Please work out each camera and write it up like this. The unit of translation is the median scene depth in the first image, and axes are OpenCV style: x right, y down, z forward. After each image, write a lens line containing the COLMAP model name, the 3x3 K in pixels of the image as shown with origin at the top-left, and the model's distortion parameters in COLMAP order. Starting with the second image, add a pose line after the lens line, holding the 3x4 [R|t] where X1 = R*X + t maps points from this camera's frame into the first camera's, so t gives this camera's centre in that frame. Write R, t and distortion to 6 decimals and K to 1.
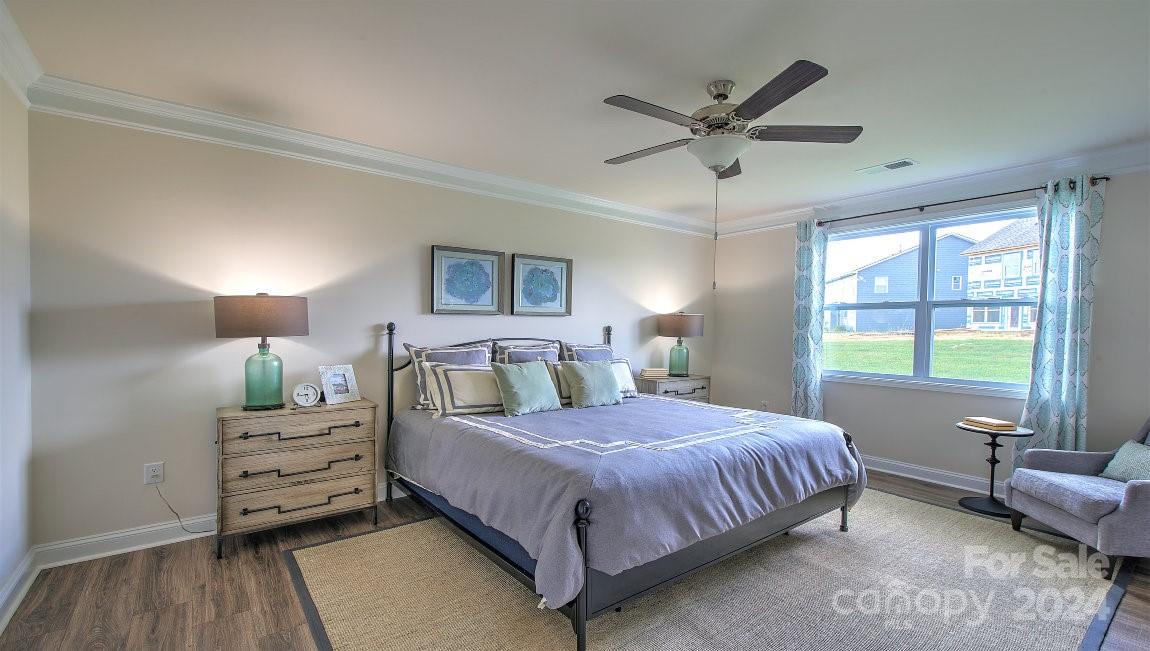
lens RADIAL K [[511.7, 0, 576.8], [0, 511.7, 333.4], [0, 0, 1]] dist [-0.000920, -0.000564]
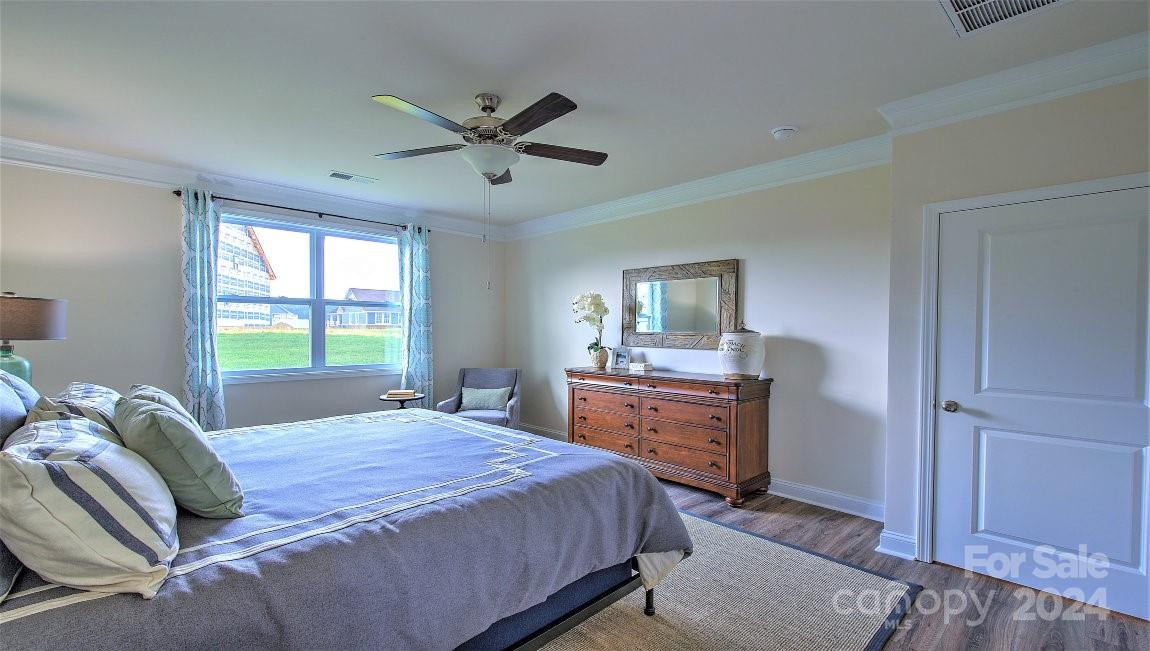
lens RADIAL K [[497.6, 0, 585.5], [0, 497.6, 335.3], [0, 0, 1]] dist [0.001451, -0.000355]
pose [[-0.148740, -0.024597, 0.988570, -0.572034], [0.009375, 0.999611, 0.026282, -0.008255], [-0.988832, 0.013177, -0.148451, 0.704033]]
